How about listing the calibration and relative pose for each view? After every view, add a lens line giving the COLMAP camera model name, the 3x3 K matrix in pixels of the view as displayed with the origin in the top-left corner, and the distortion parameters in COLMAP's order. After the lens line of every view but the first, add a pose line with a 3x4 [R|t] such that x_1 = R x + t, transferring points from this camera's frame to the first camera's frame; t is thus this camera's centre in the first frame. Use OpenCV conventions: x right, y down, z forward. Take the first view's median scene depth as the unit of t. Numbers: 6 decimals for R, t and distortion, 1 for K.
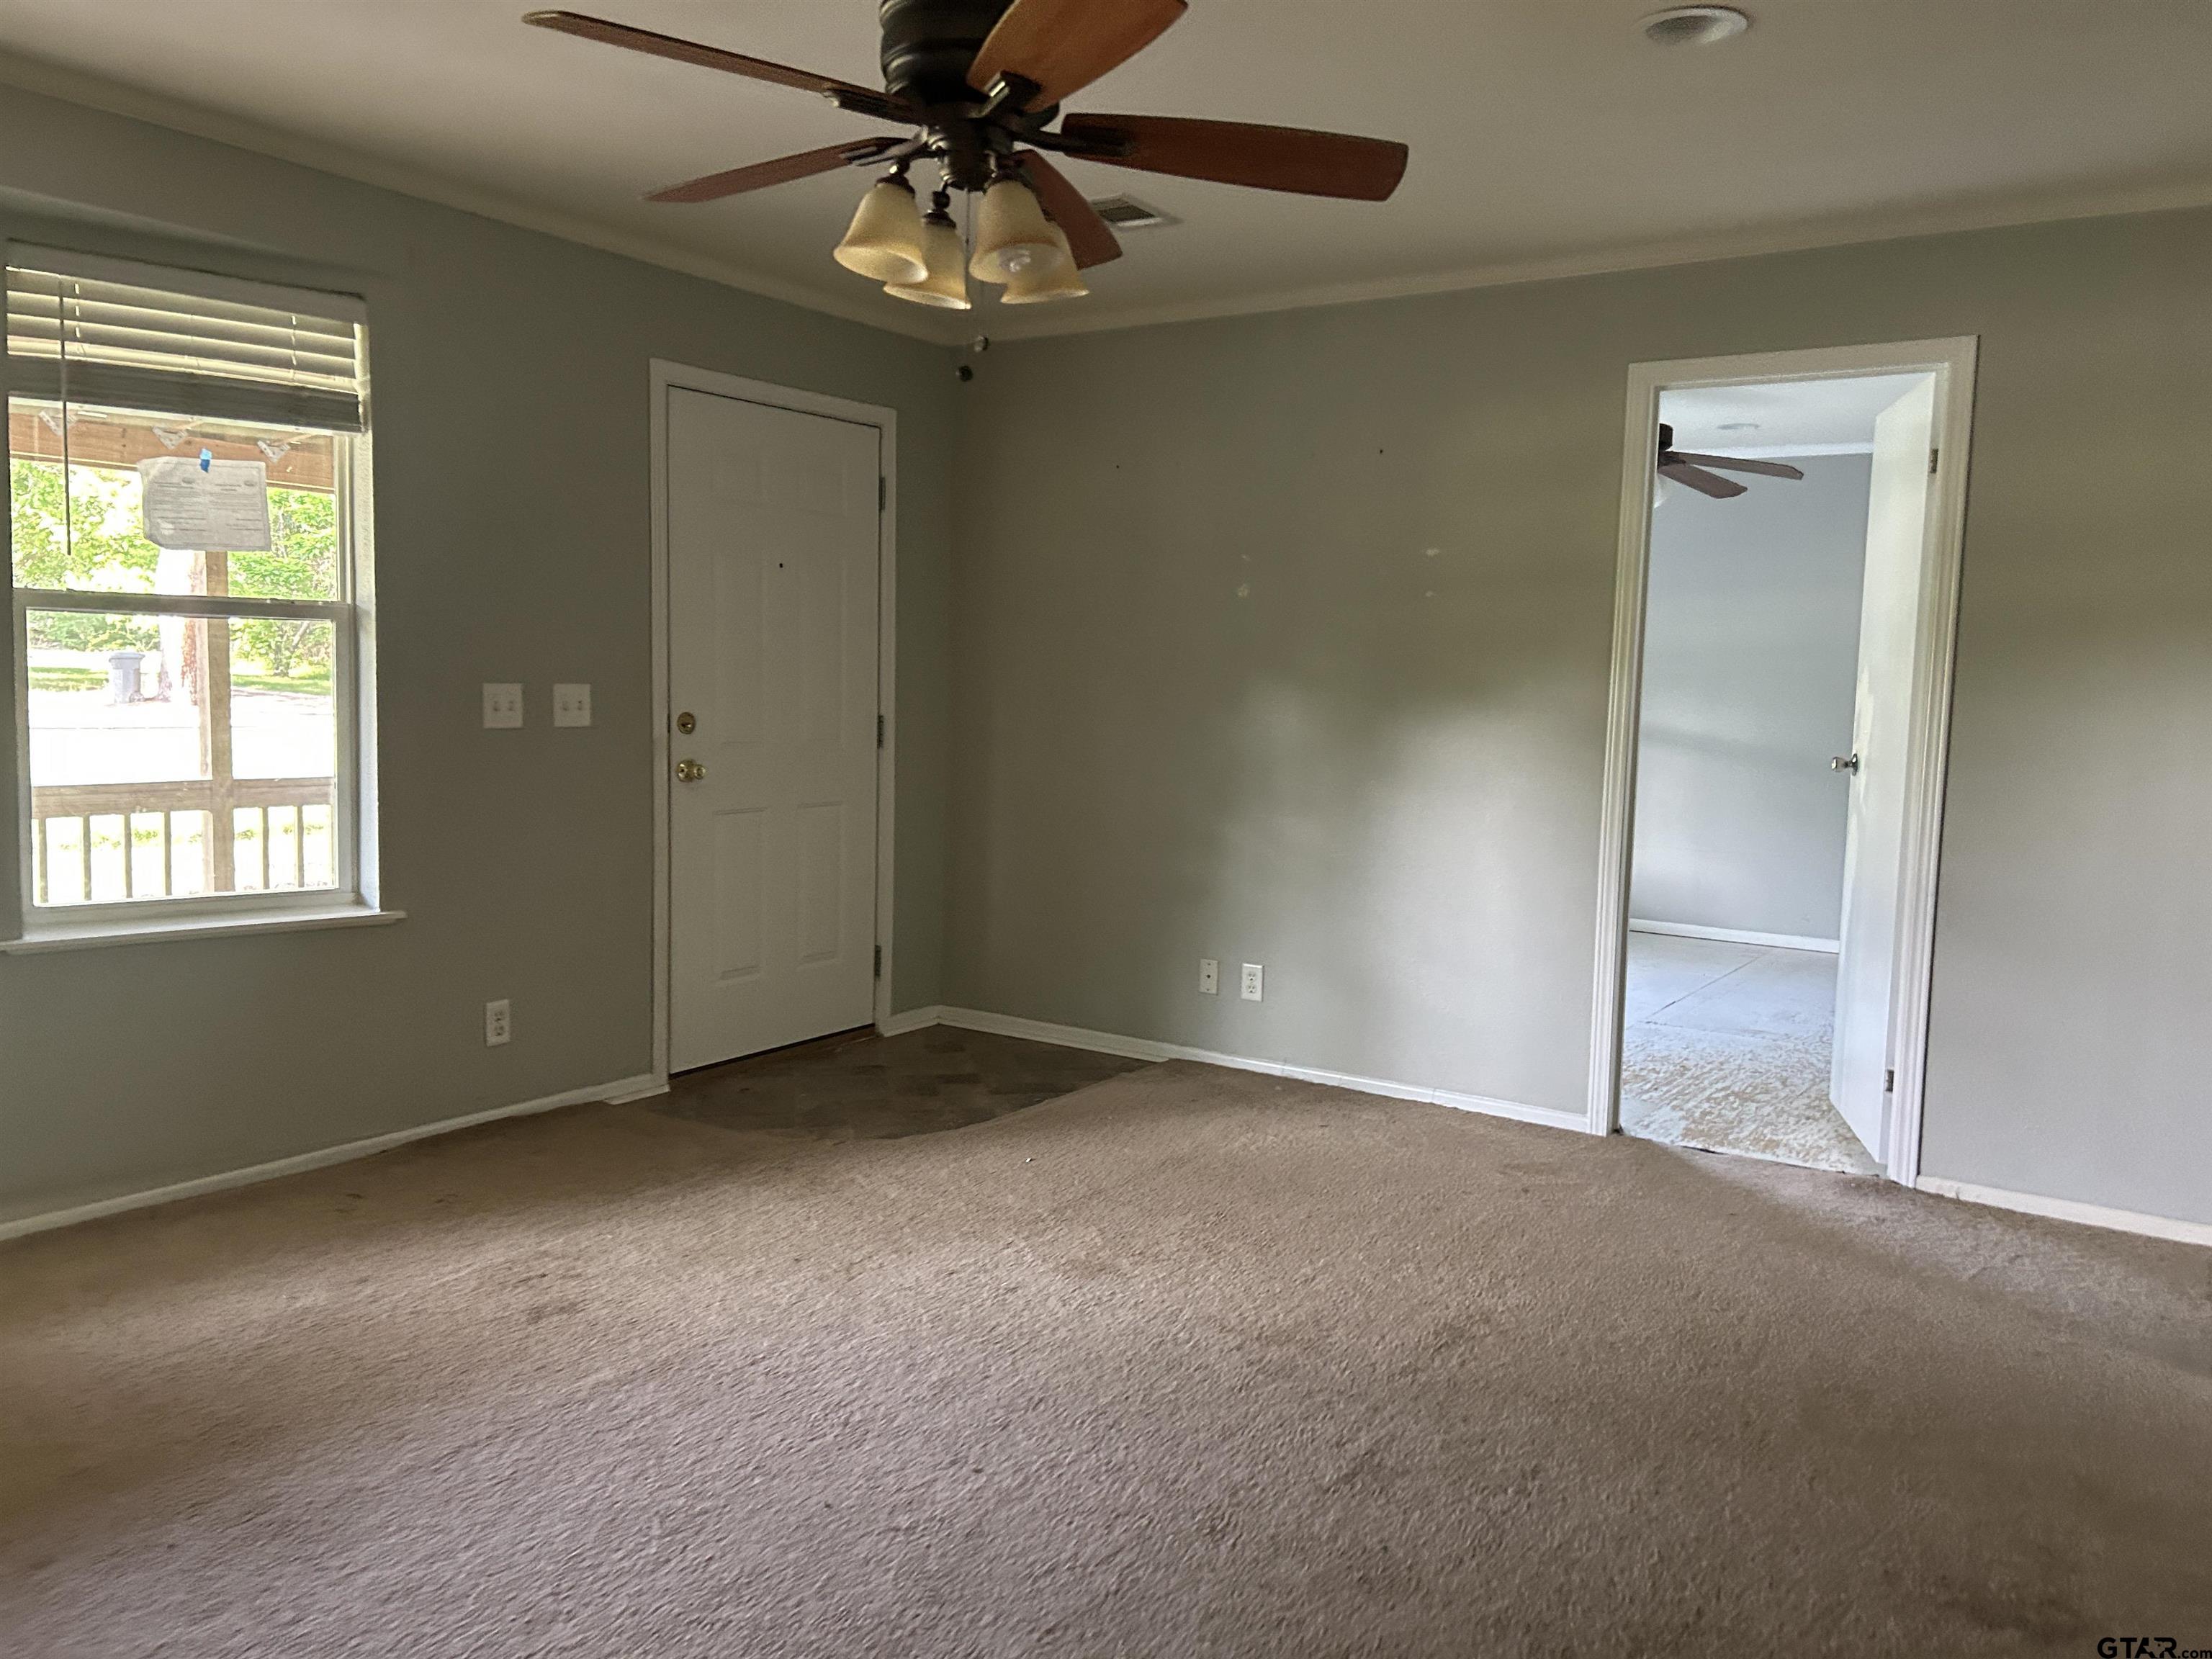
lens RADIAL K [[1659.0, 0, 1110.8], [0, 1659.0, 832.3], [0, 0, 1]] dist [0.041225, -0.044352]
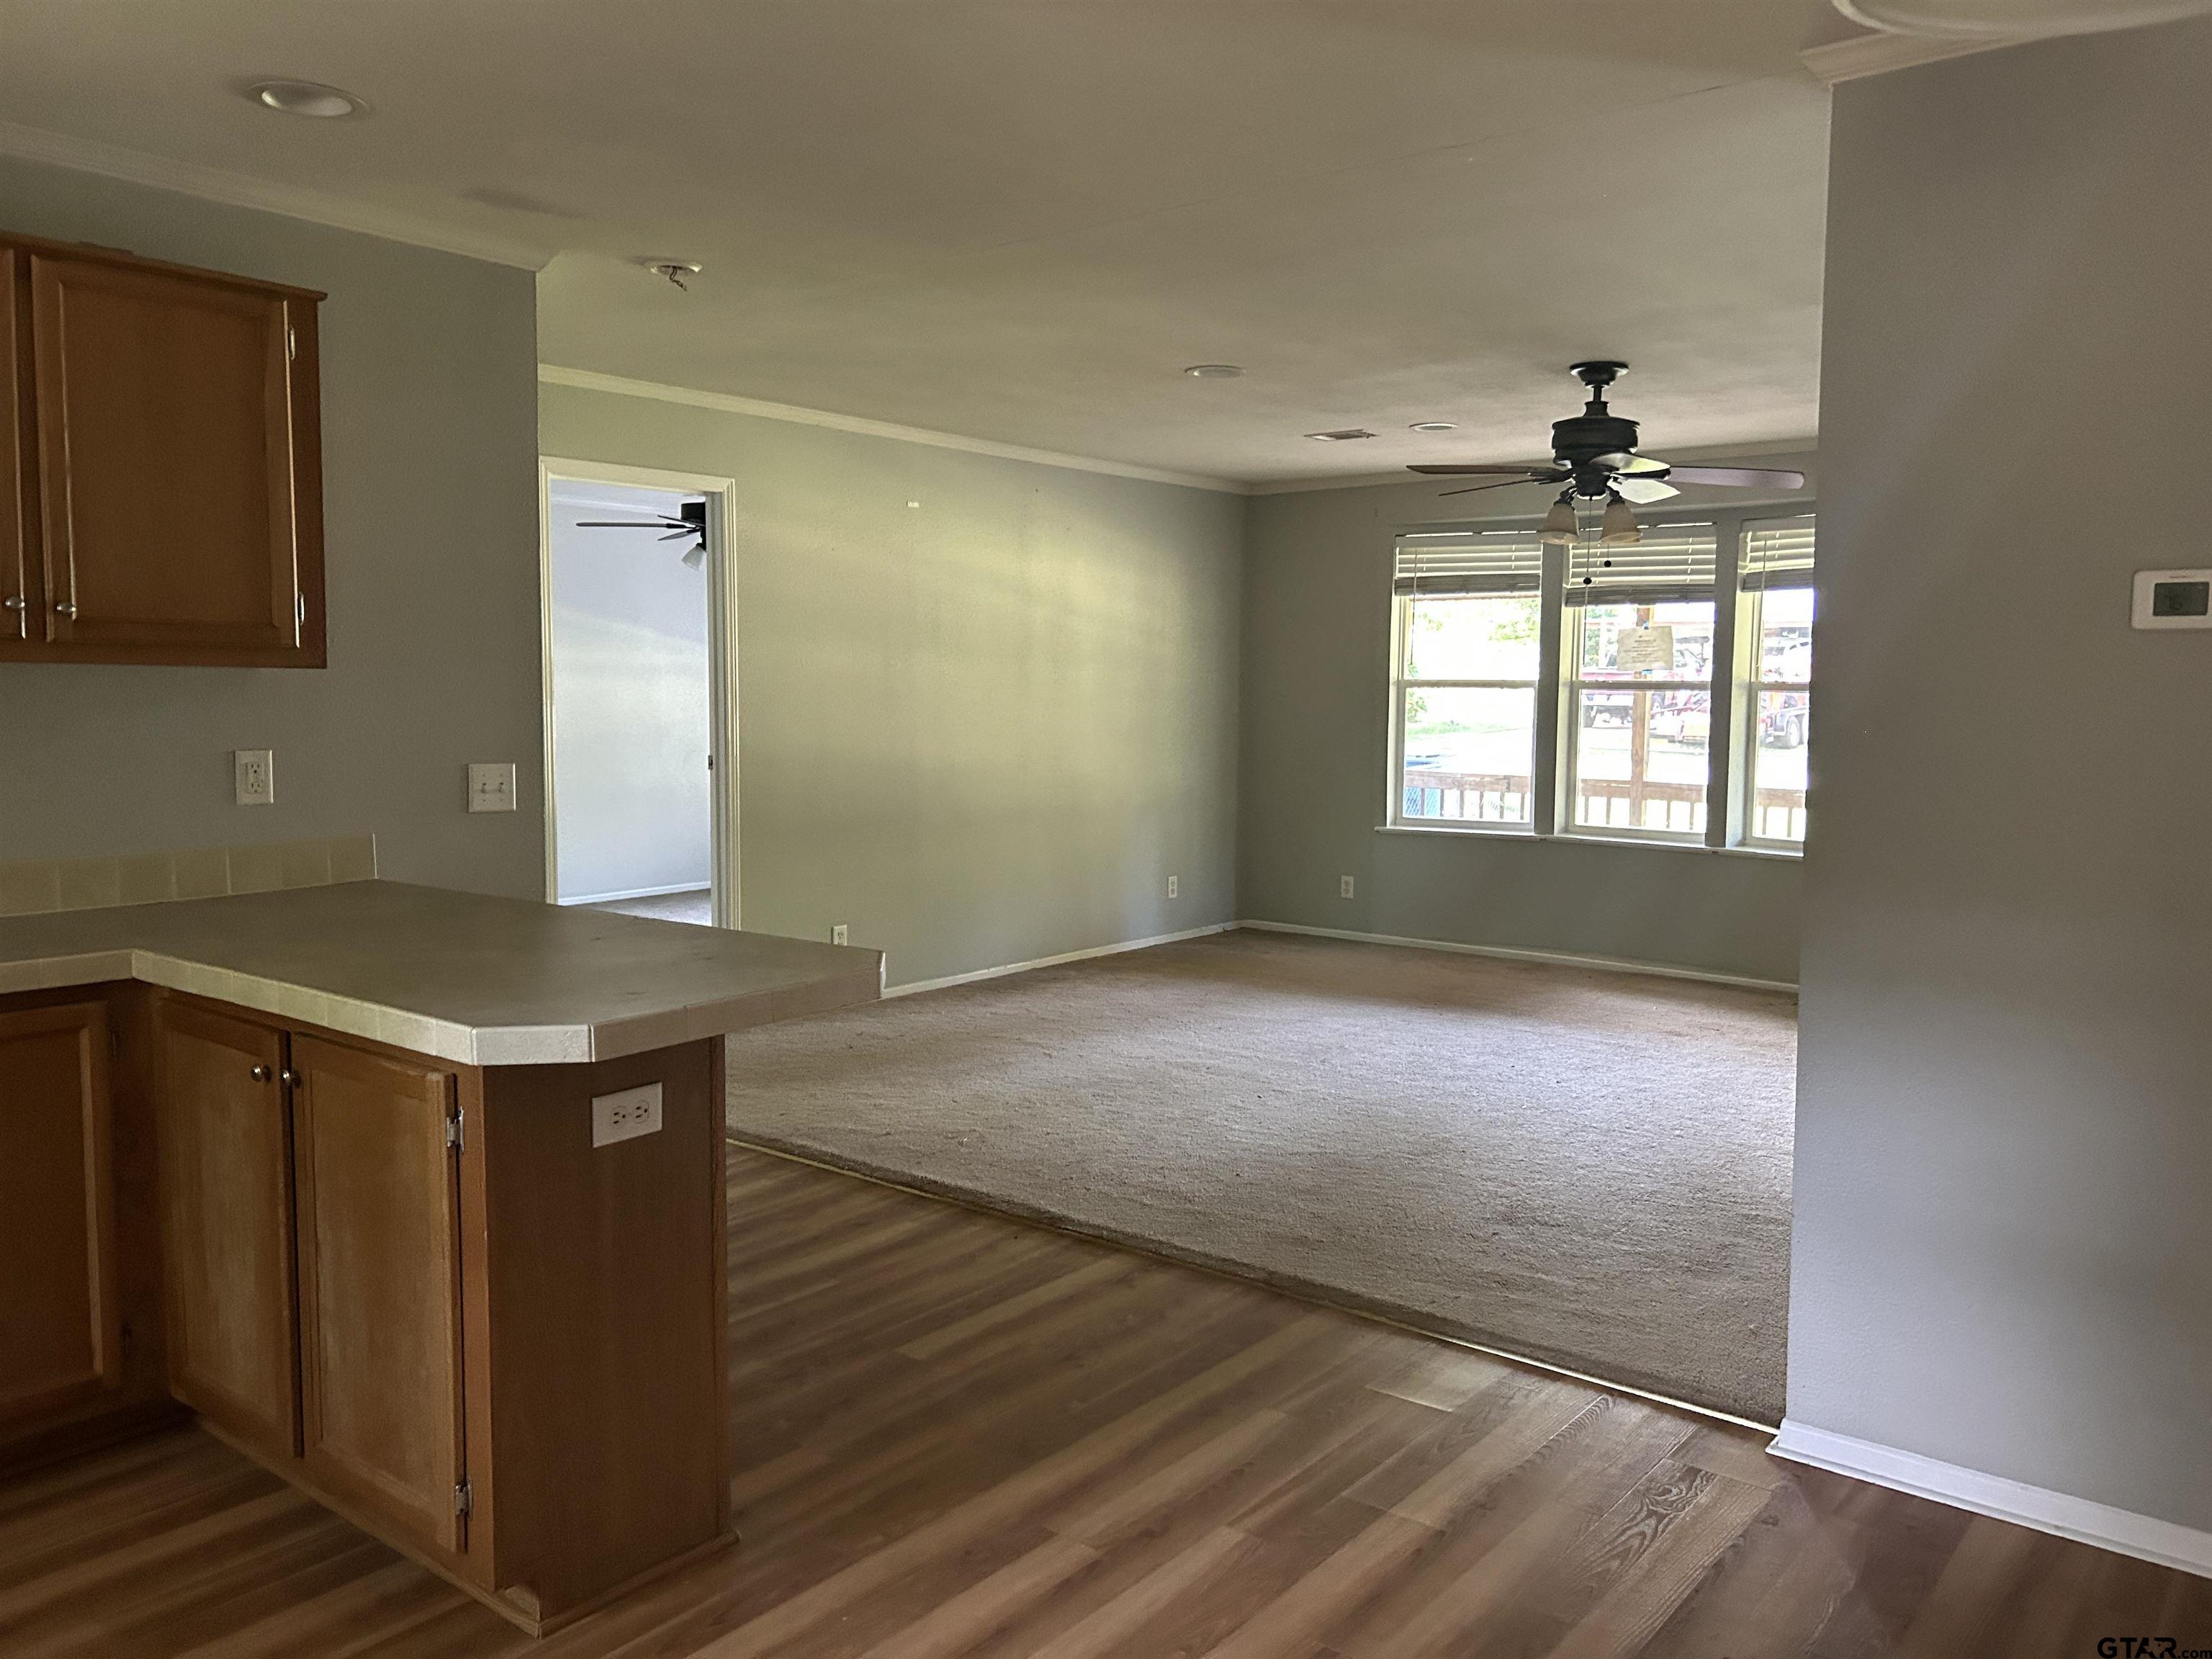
lens RADIAL K [[1659.0, 0, 1110.0], [0, 1659.0, 825.3], [0, 0, 1]] dist [0.041225, -0.044352]
pose [[-0.096581, 0.058876, -0.993582, 1.371752], [-0.103992, 0.992189, 0.068902, -0.025649], [0.989878, 0.109979, -0.089704, 0.377600]]
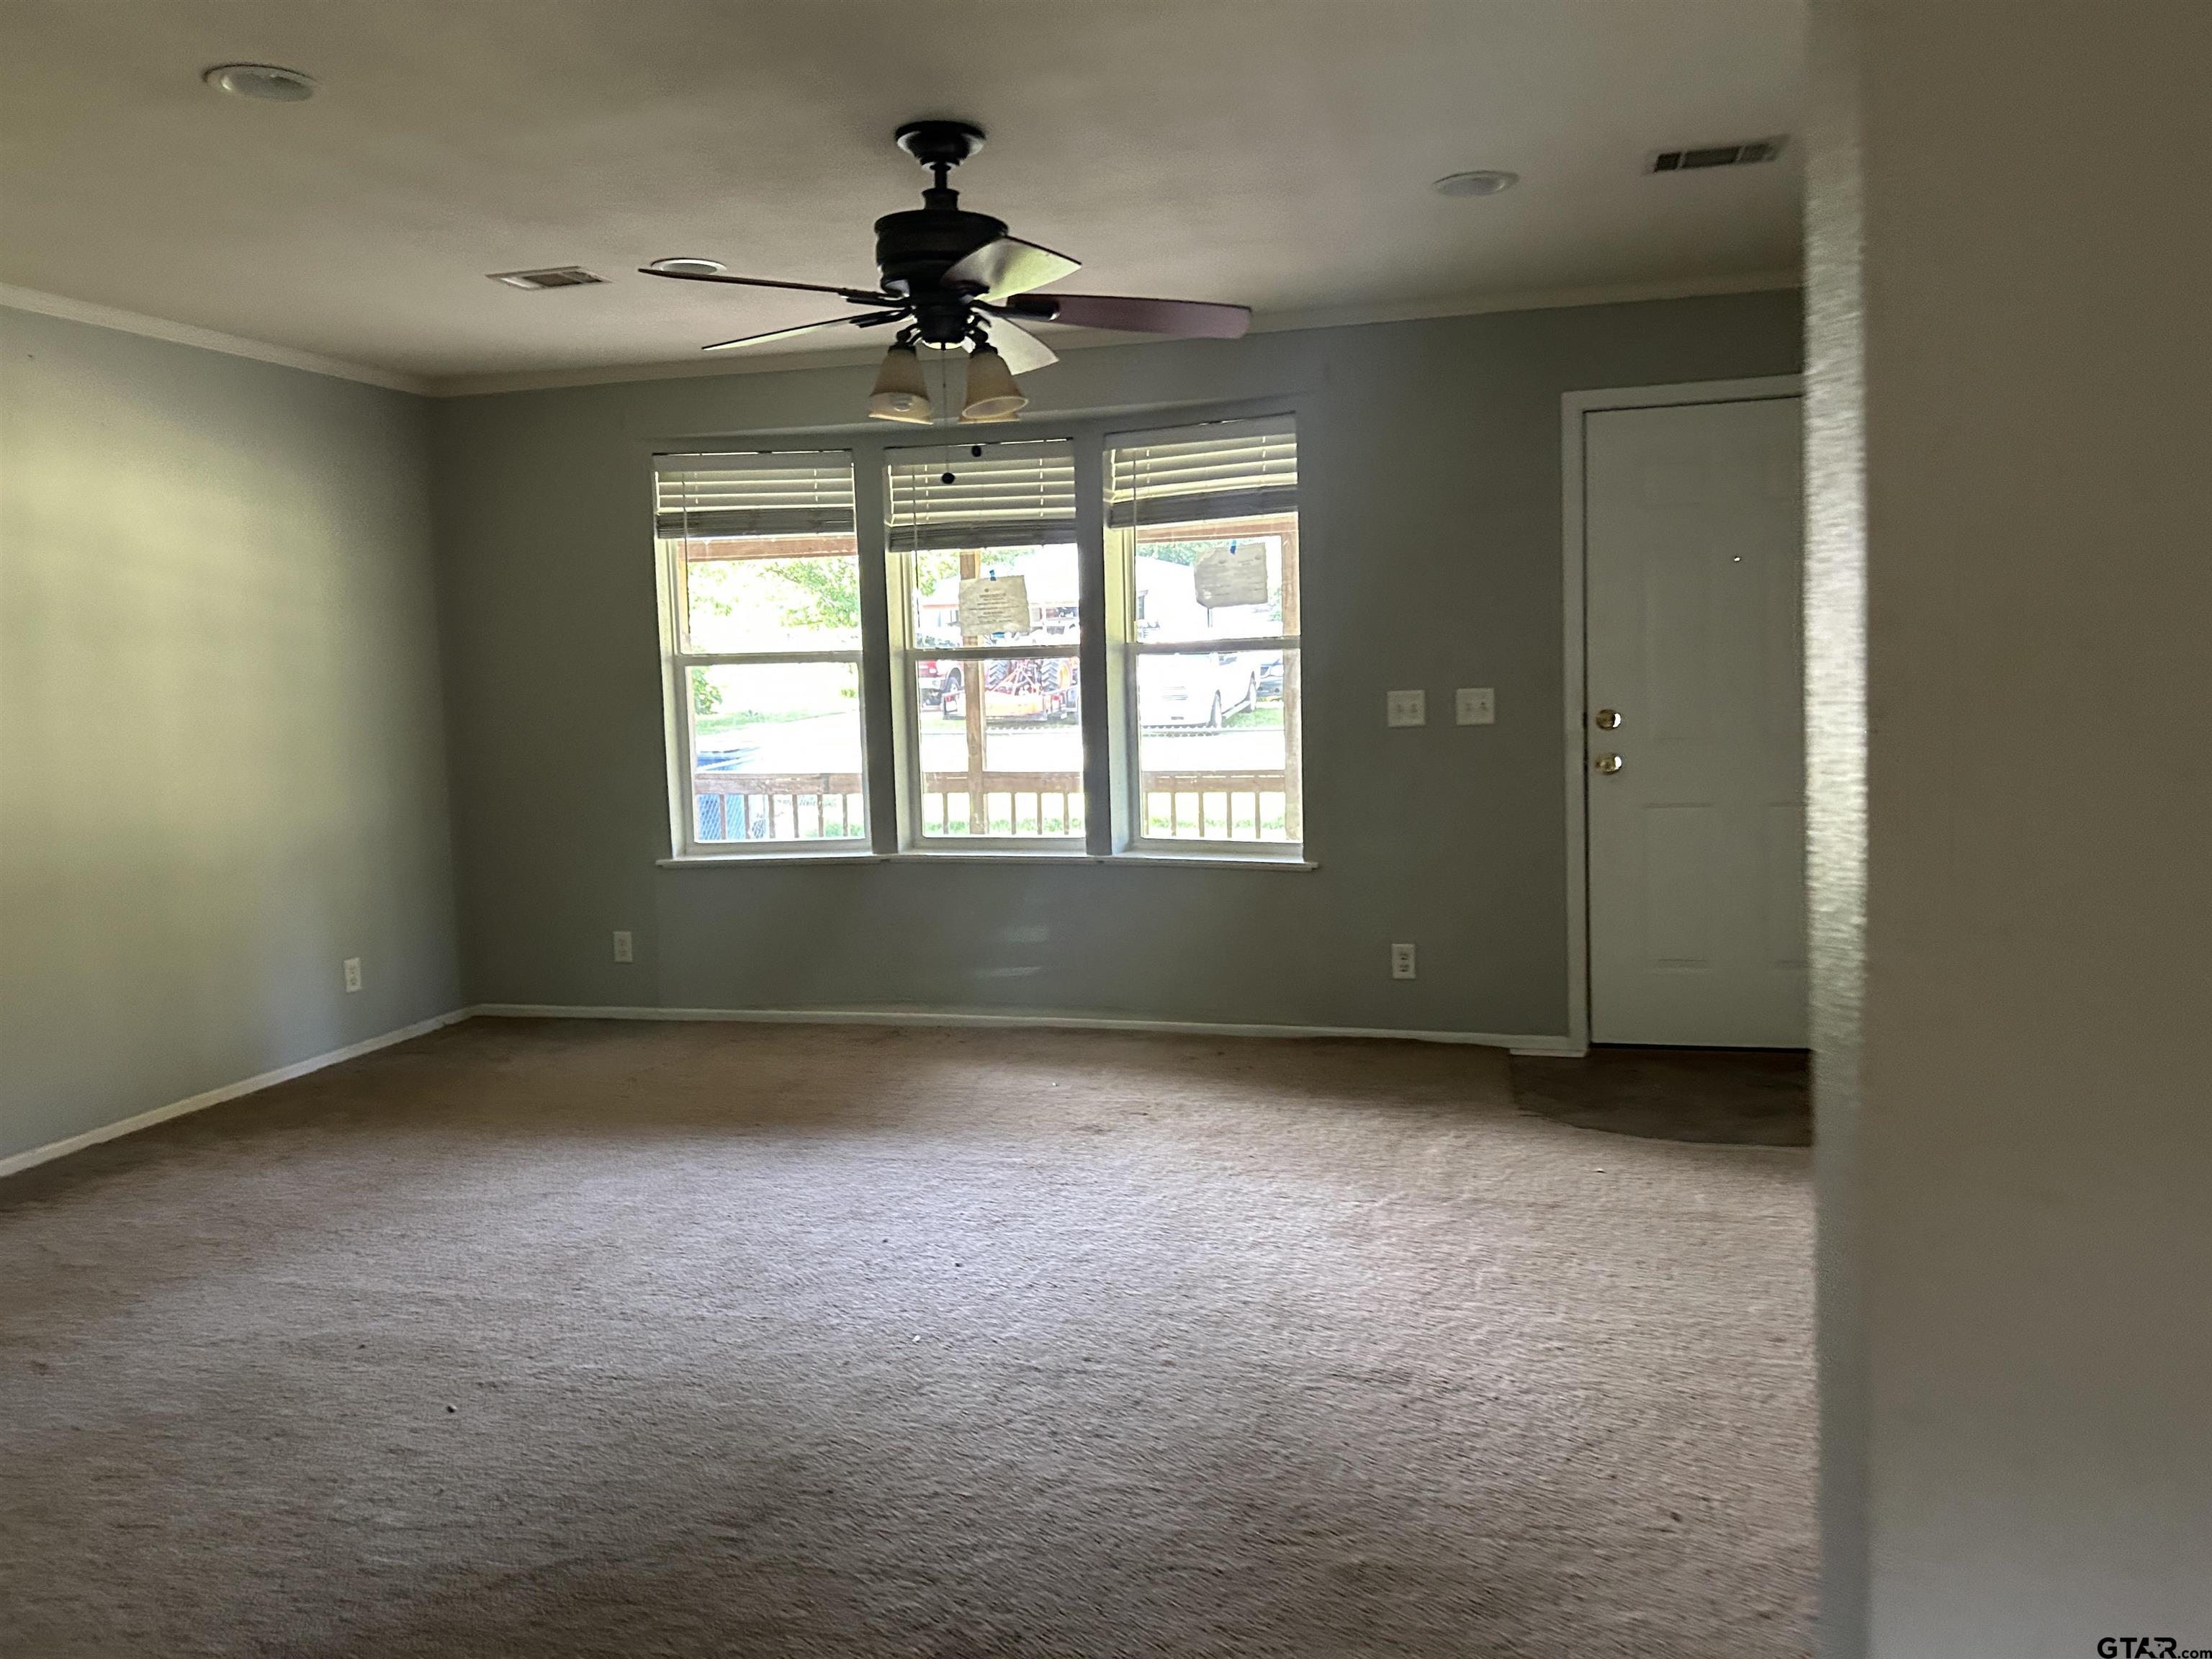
lens RADIAL K [[1659.0, 0, 1106.5], [0, 1659.0, 826.9], [0, 0, 1]] dist [0.041225, -0.044352]
pose [[0.310423, 0.058019, -0.948826, 0.817609], [-0.052612, 0.997654, 0.043792, -0.032405], [0.949142, 0.036326, 0.312747, 0.435610]]
